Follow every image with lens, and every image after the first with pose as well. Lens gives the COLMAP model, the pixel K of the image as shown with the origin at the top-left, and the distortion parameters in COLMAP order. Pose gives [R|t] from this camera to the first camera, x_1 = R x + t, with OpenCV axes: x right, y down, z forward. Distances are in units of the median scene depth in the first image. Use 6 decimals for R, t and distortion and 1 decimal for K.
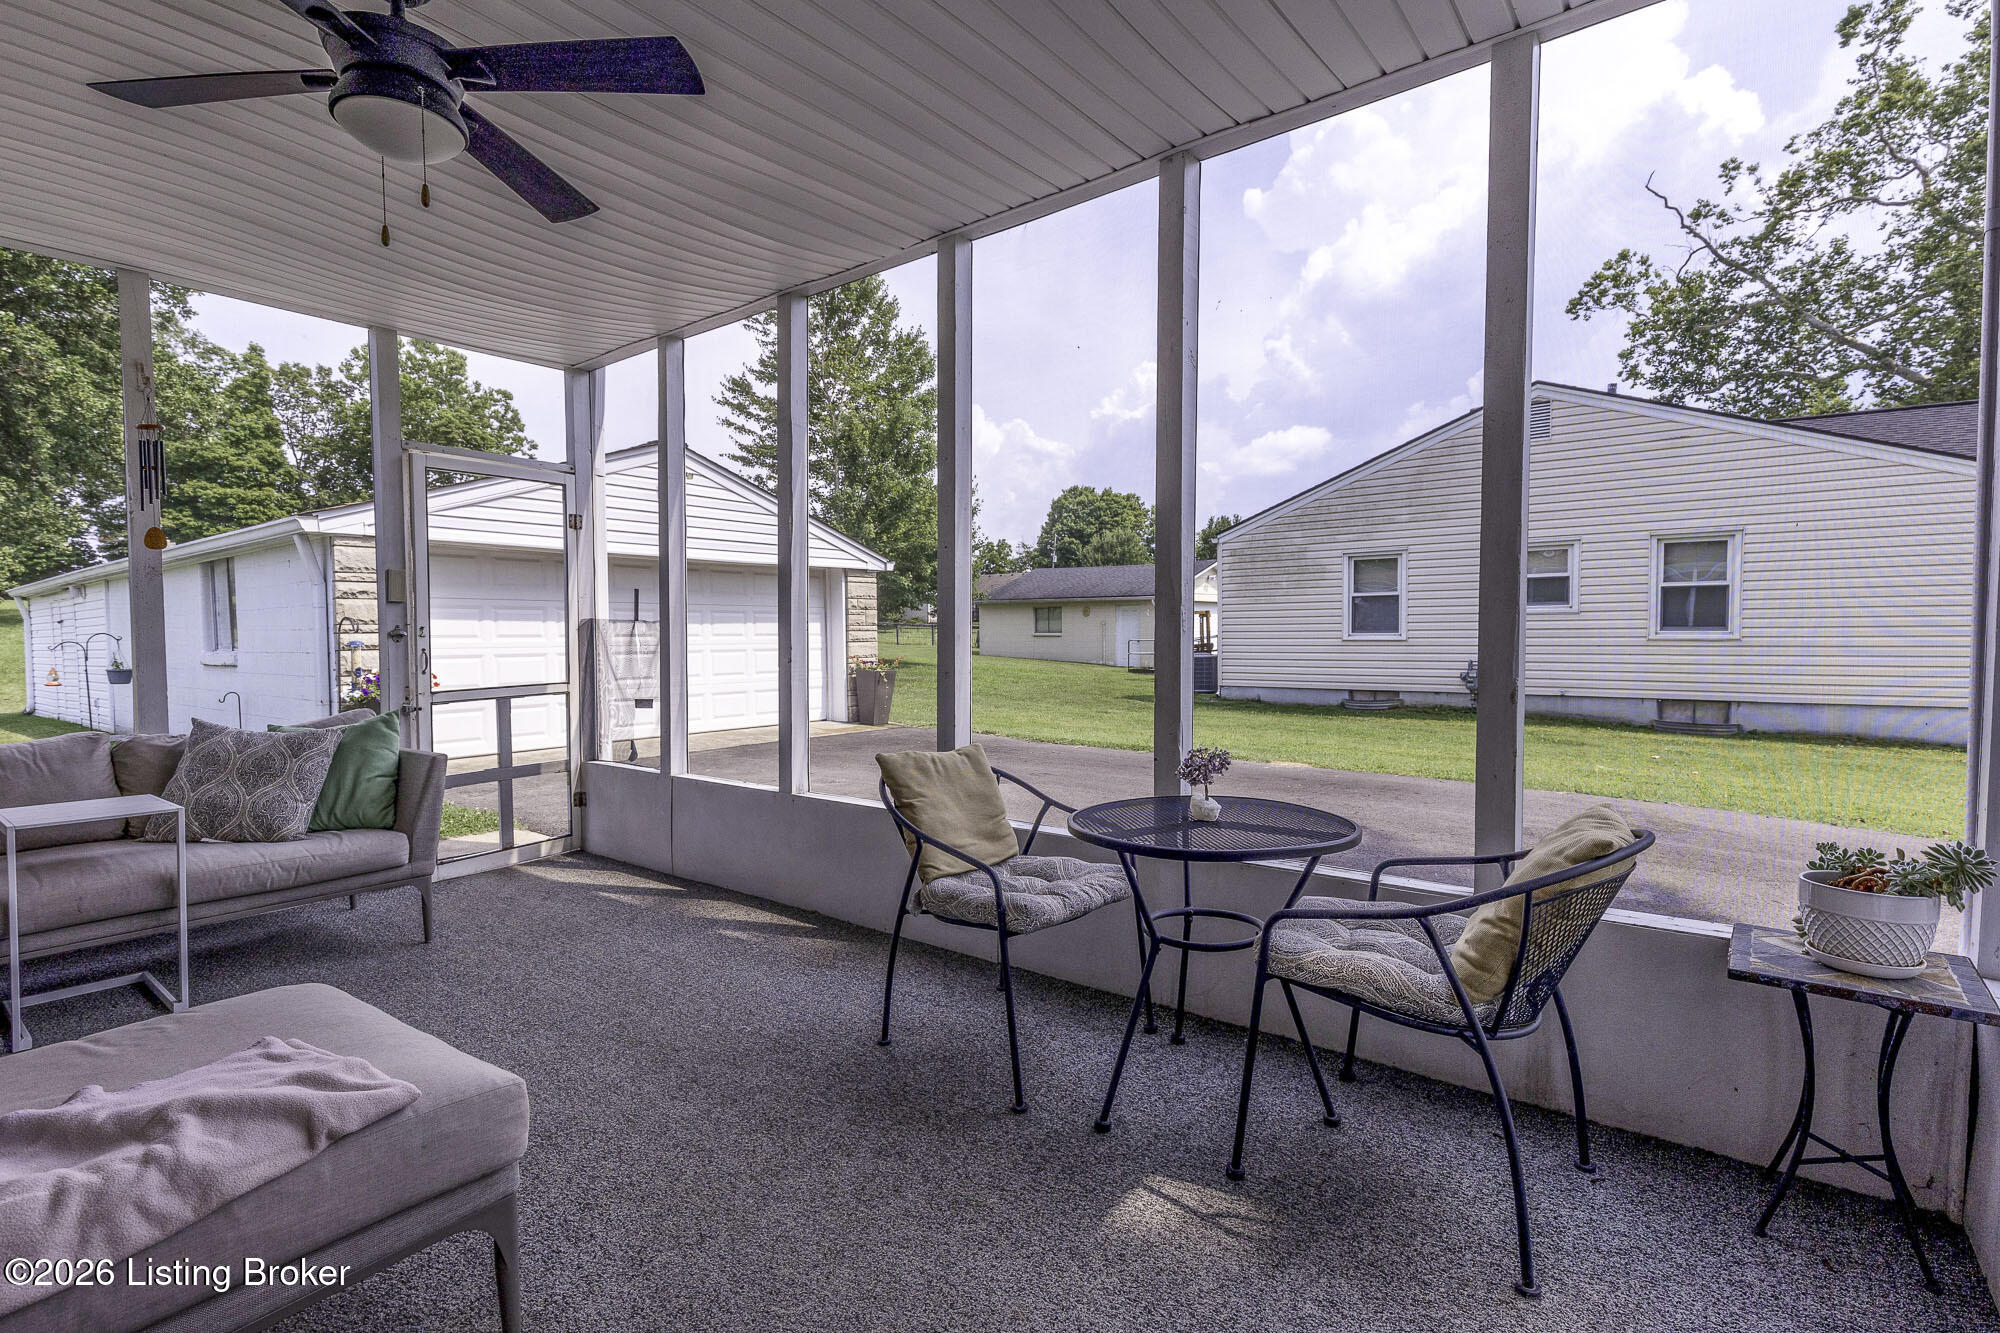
lens RADIAL K [[932.5, 0, 1007.7], [0, 932.5, 665.3], [0, 0, 1]] dist [0.001827, 0.000109]
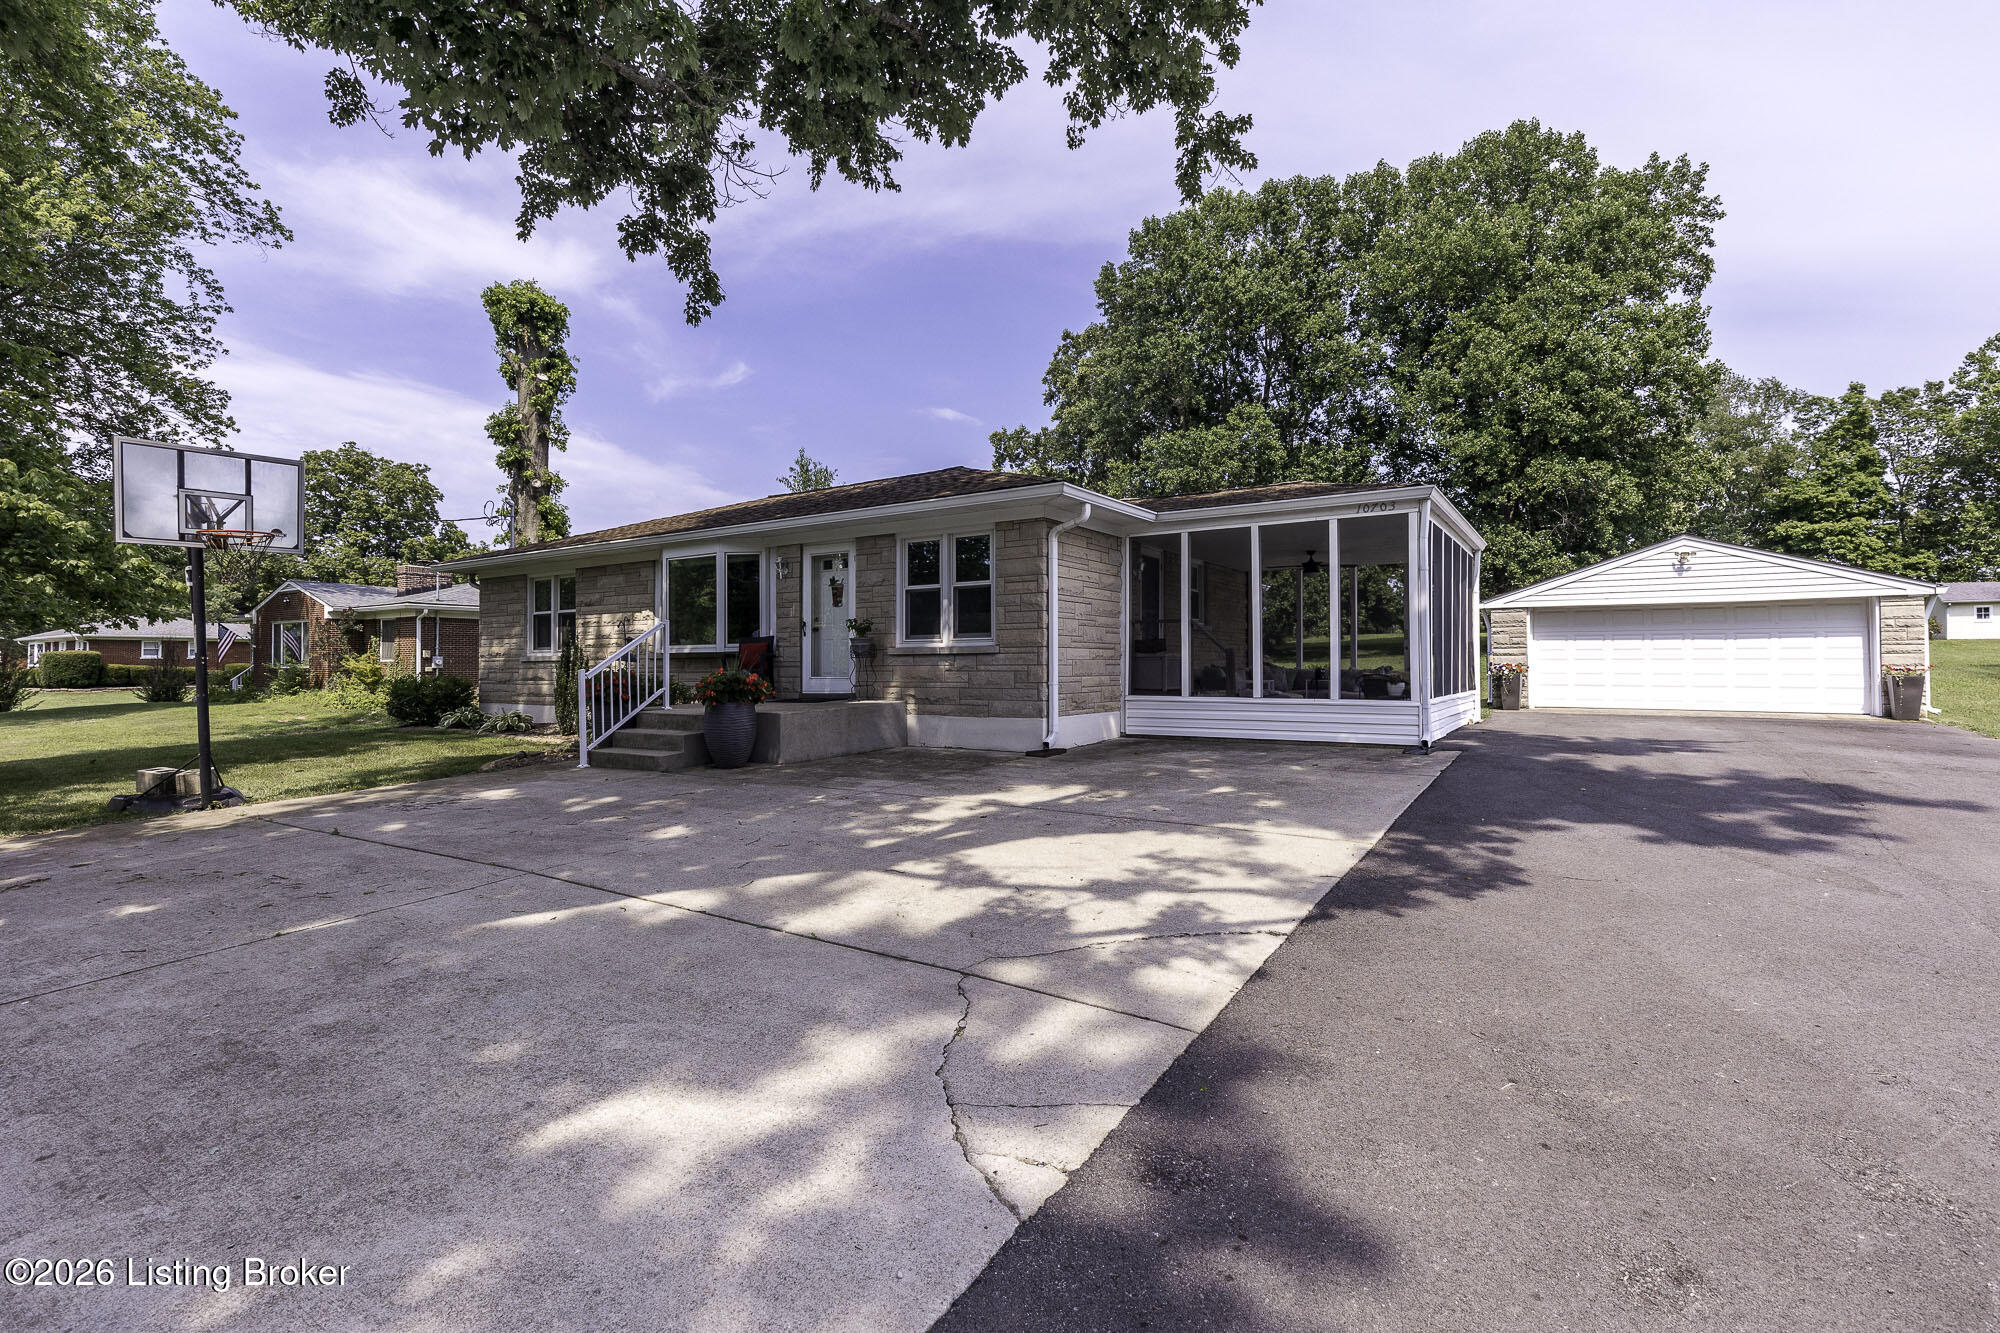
lens RADIAL K [[901.8, 0, 993.6], [0, 901.8, 663.3], [0, 0, 1]] dist [0.004587, 0.000038]
pose [[0.076650, 0.006236, -0.997039, 0.387003], [-0.033091, 0.999445, 0.003707, 0.009875], [0.996509, 0.032709, 0.076814, -0.122904]]
